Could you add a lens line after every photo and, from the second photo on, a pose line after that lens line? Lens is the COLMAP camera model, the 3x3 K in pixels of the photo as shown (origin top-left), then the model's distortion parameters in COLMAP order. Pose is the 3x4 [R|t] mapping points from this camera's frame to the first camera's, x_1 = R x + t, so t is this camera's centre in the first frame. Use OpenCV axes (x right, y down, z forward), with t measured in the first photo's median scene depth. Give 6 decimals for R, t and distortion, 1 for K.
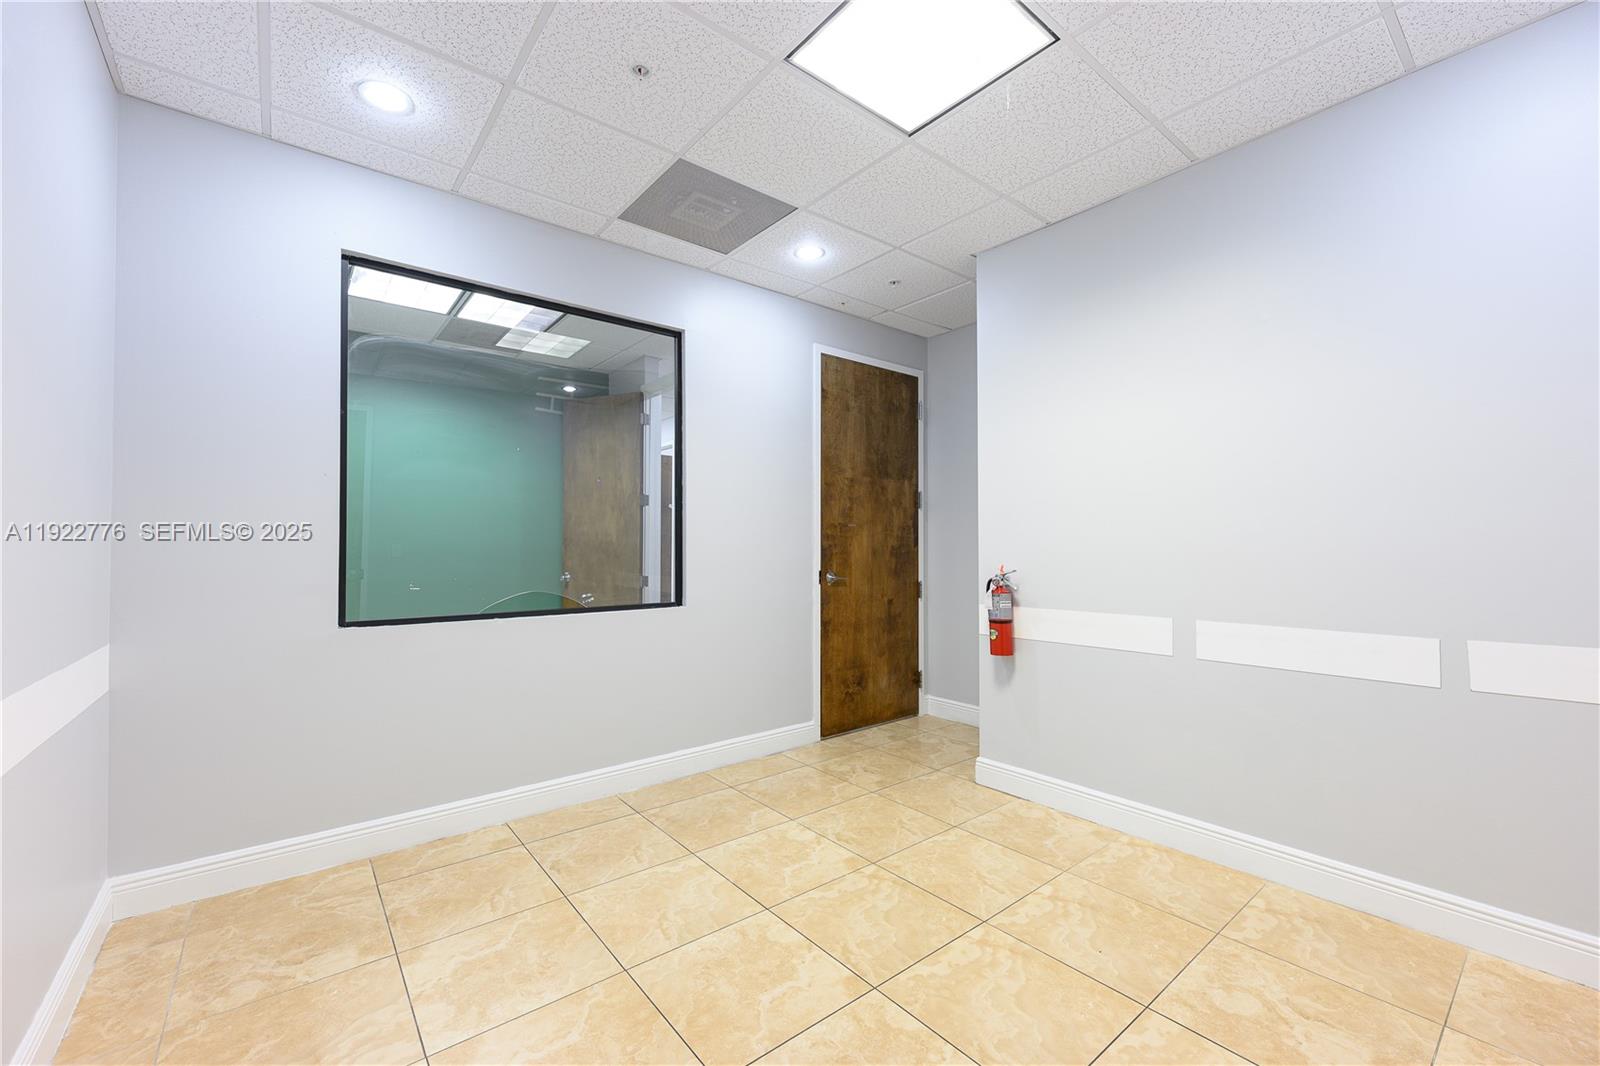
lens RADIAL K [[631.6, 0, 800.5], [0, 631.6, 536.5], [0, 0, 1]] dist [0.001106, 0.000064]
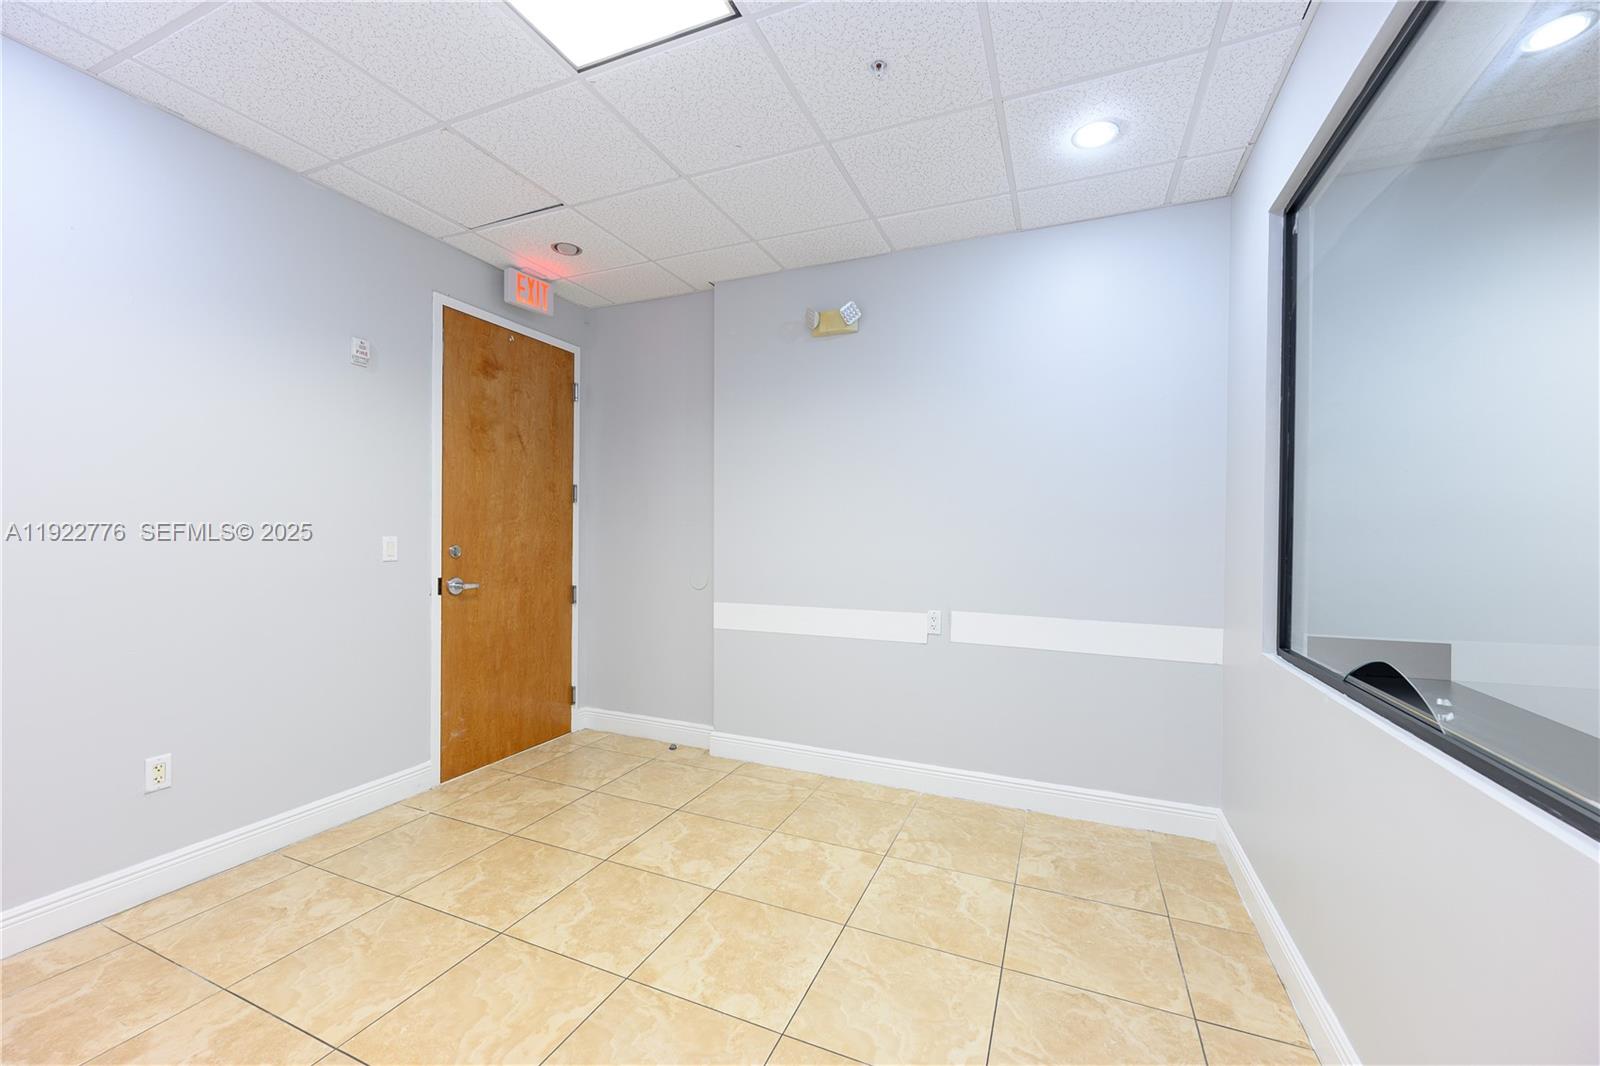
lens RADIAL K [[631.6, 0, 791.3], [0, 631.6, 535.2], [0, 0, 1]] dist [0.001106, 0.000064]
pose [[-0.887105, -0.005527, -0.461534, 0.345508], [-0.001354, 0.999955, -0.009372, -0.019966], [0.461565, -0.007689, -0.887073, 1.955337]]
